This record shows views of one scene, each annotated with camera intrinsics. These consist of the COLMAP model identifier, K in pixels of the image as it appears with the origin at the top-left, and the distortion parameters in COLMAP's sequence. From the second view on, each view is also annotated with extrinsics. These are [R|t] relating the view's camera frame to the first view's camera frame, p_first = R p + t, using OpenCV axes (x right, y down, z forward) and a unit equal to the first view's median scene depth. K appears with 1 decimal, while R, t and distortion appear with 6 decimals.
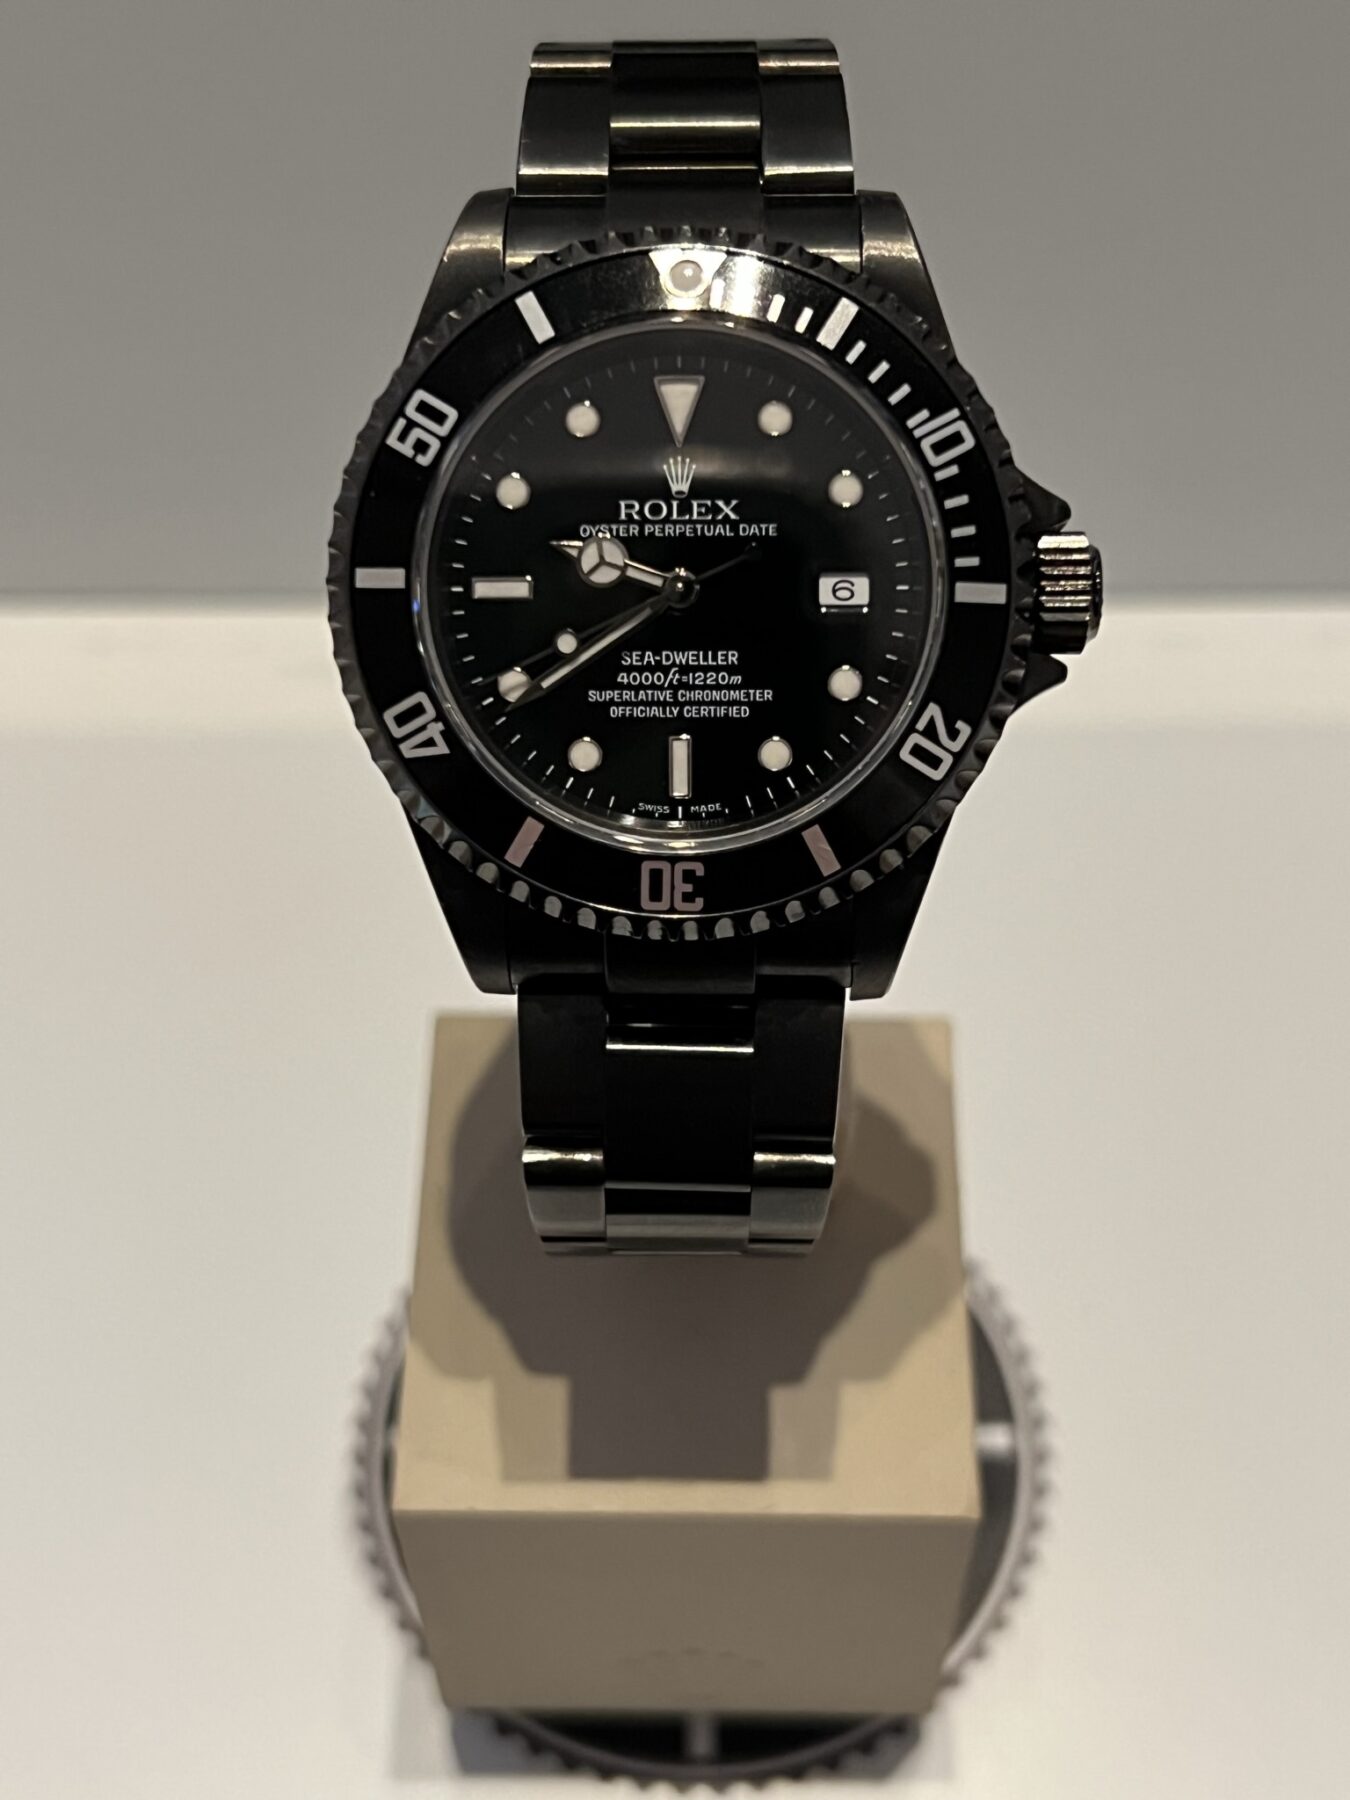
lens RADIAL K [[2659.2, 0, 677.5], [0, 2659.2, 896.9], [0, 0, 1]] dist [0.222505, 0.000000]
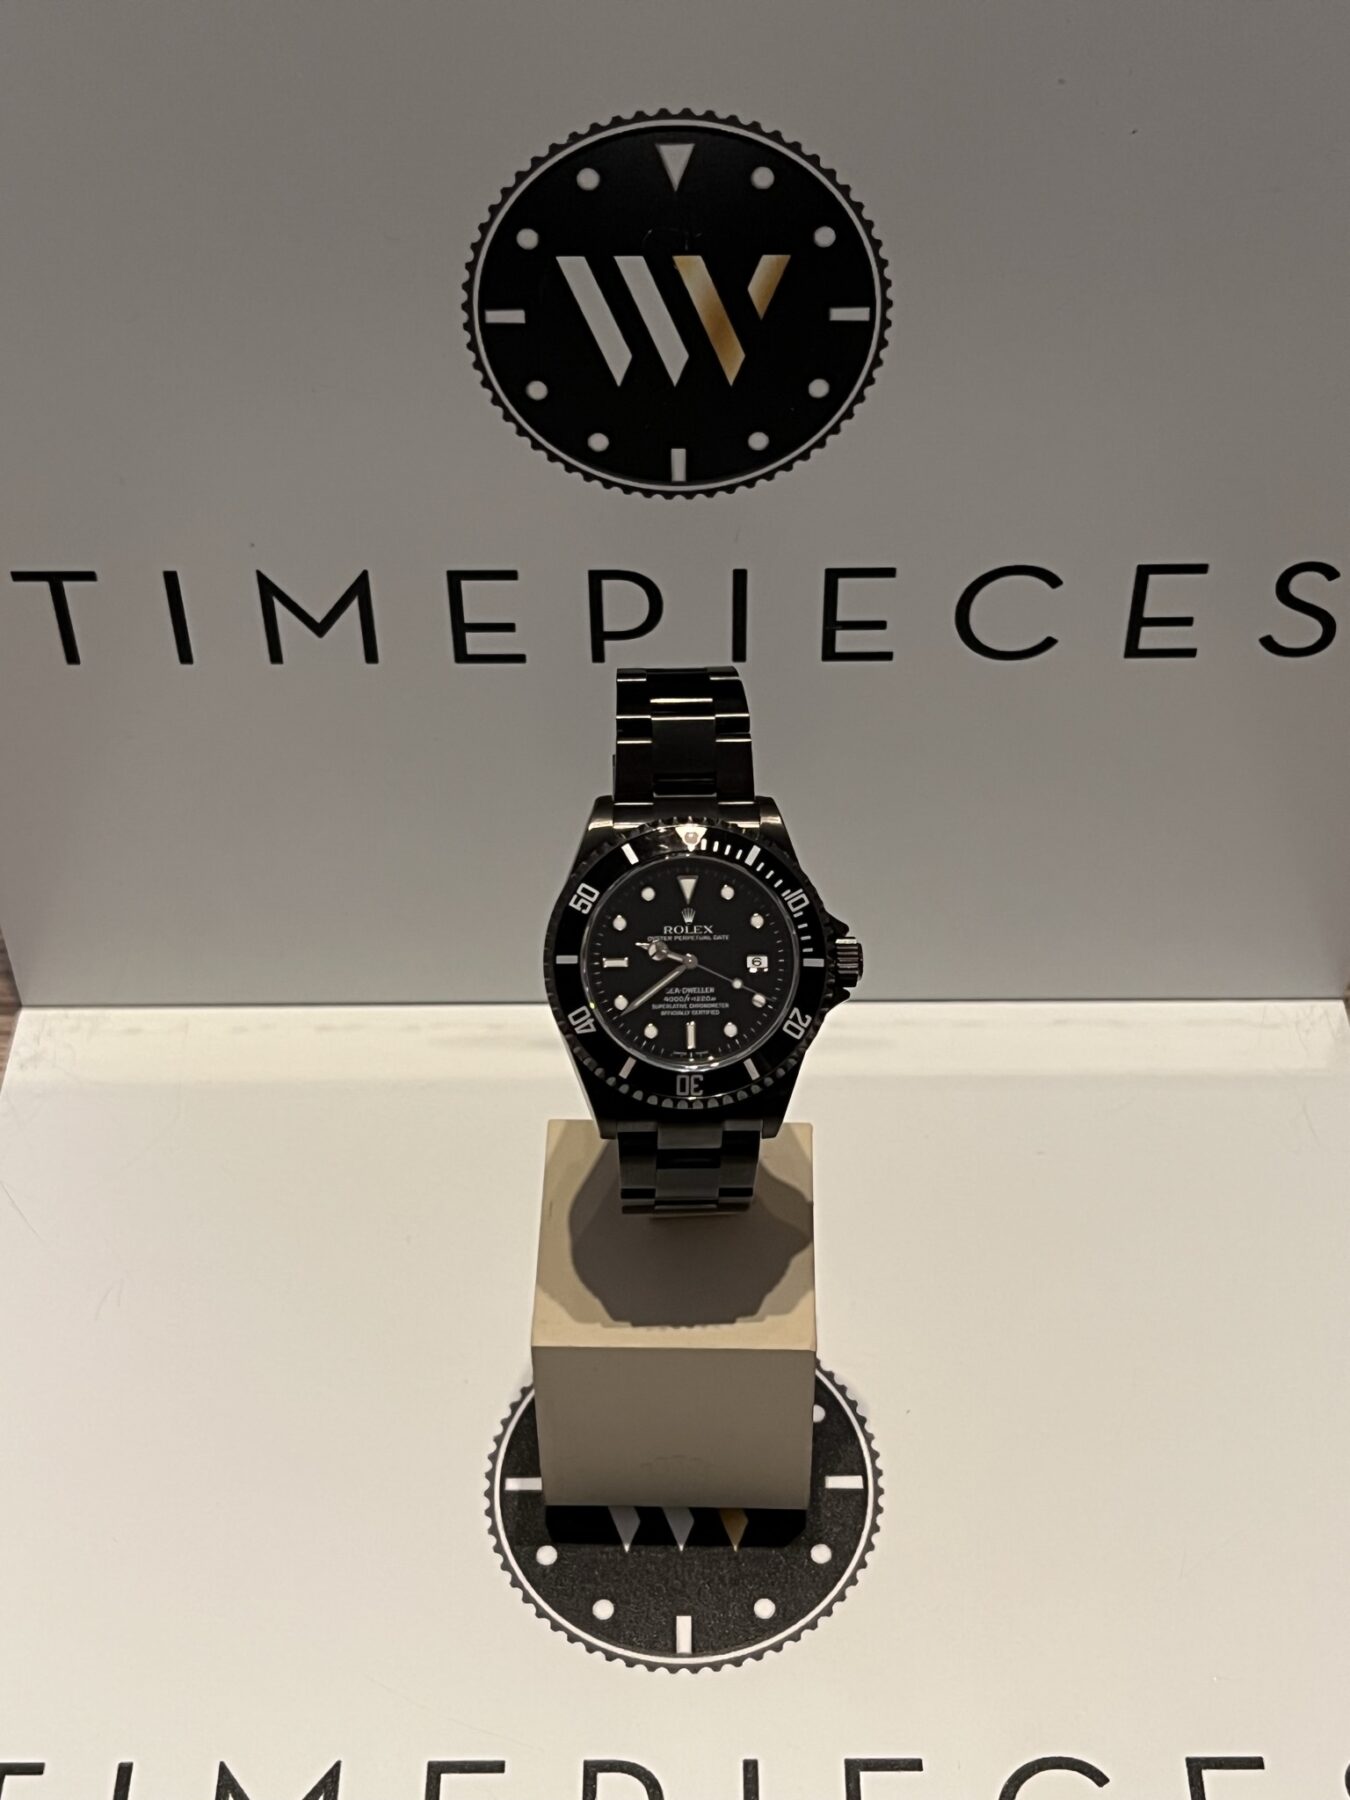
lens RADIAL K [[2659.2, 0, 679.2], [0, 2659.2, 902.5], [0, 0, 1]] dist [0.222505, 0.000000]
pose [[0.997665, -0.011586, 0.067302, -0.170551], [0.020501, 0.990860, -0.133329, 0.152273], [-0.065142, 0.134398, 0.988784, -1.390609]]
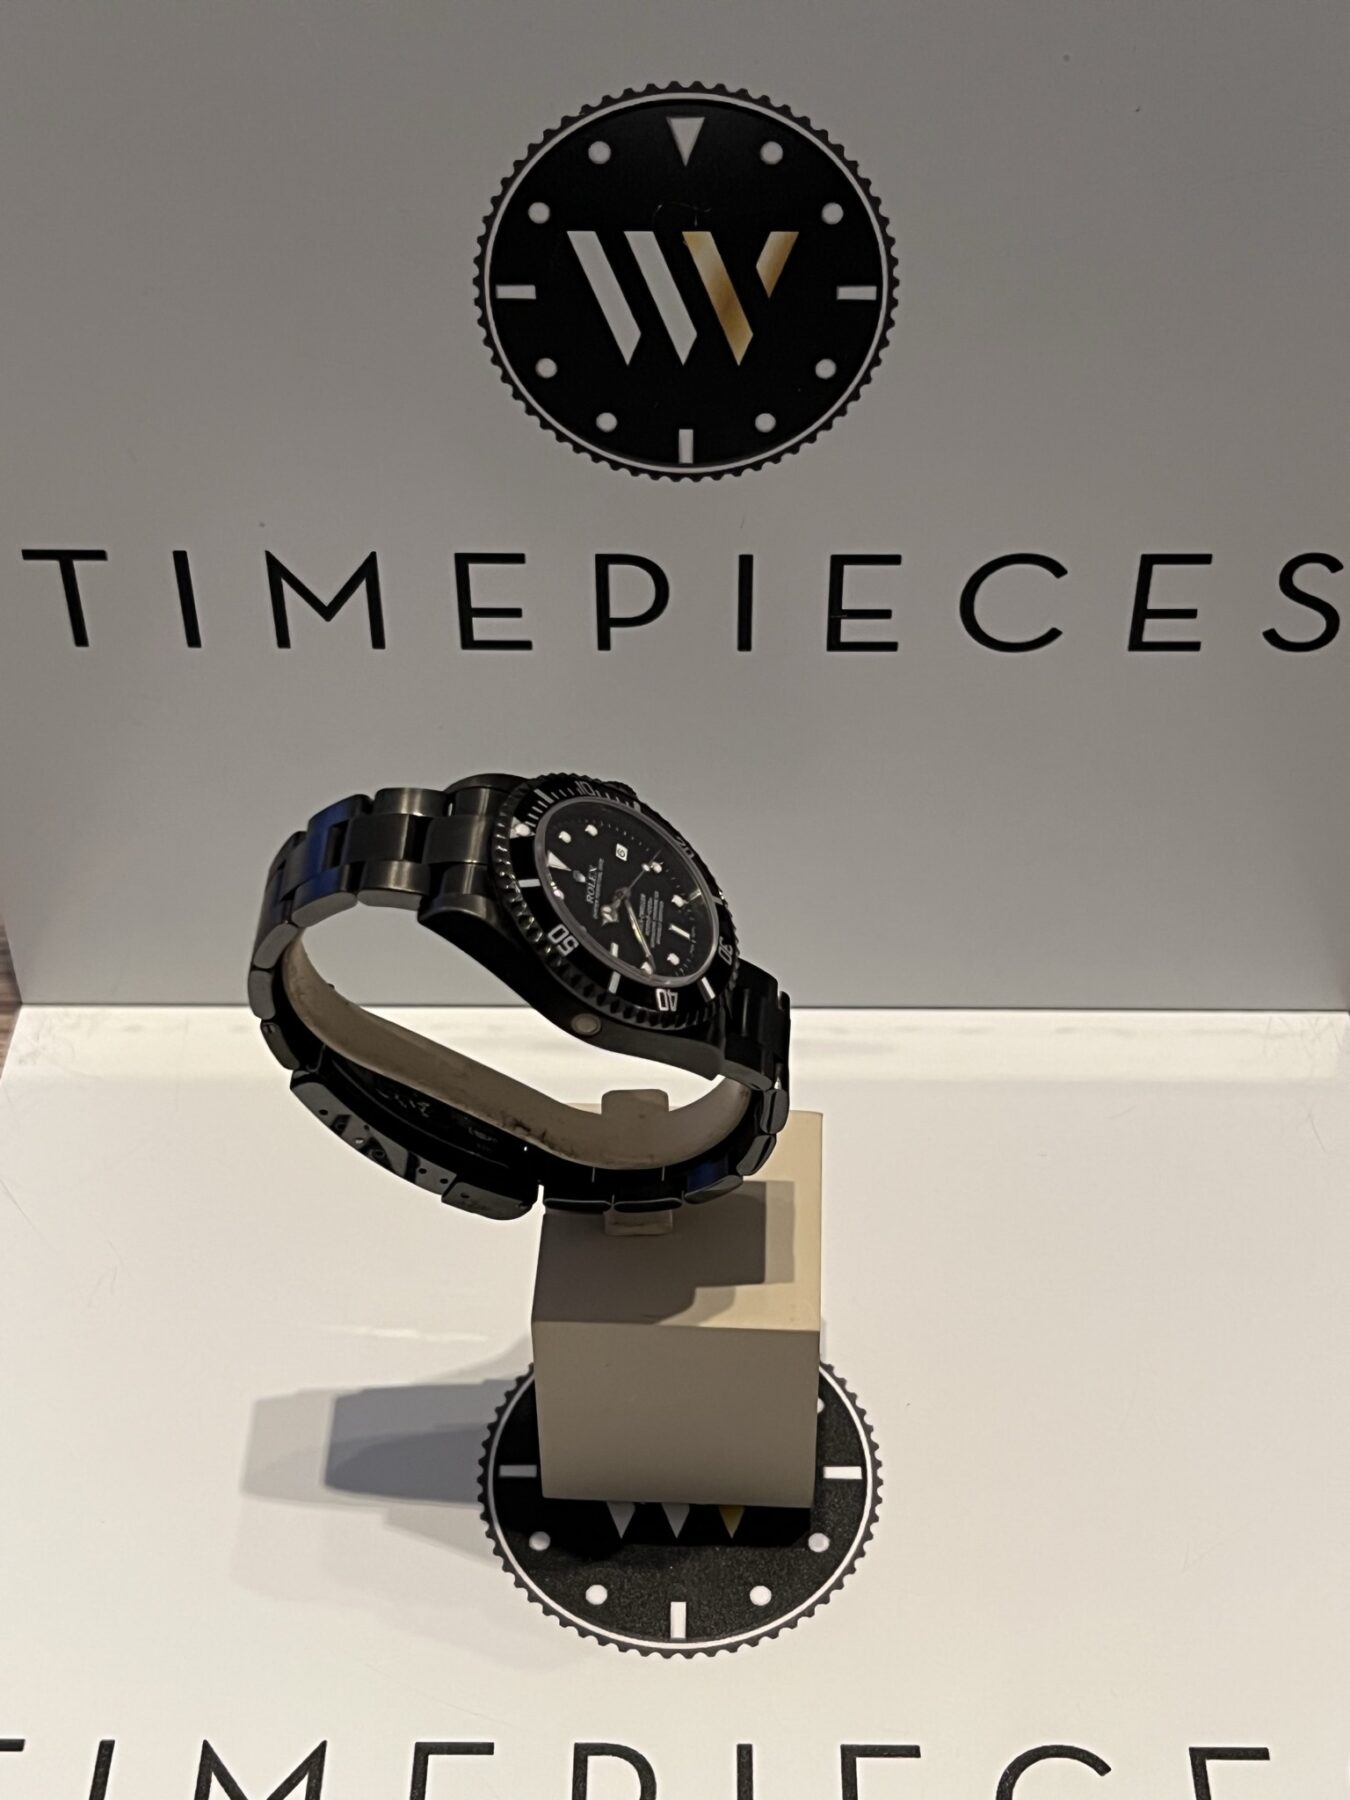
lens RADIAL K [[2659.2, 0, 678.5], [0, 2659.2, 899.4], [0, 0, 1]] dist [0.222505, 0.000000]
pose [[0.997942, 0.003478, 0.064027, -0.163122], [0.008992, 0.981071, -0.193440, 0.380907], [-0.063488, 0.193618, 0.979021, -1.347161]]
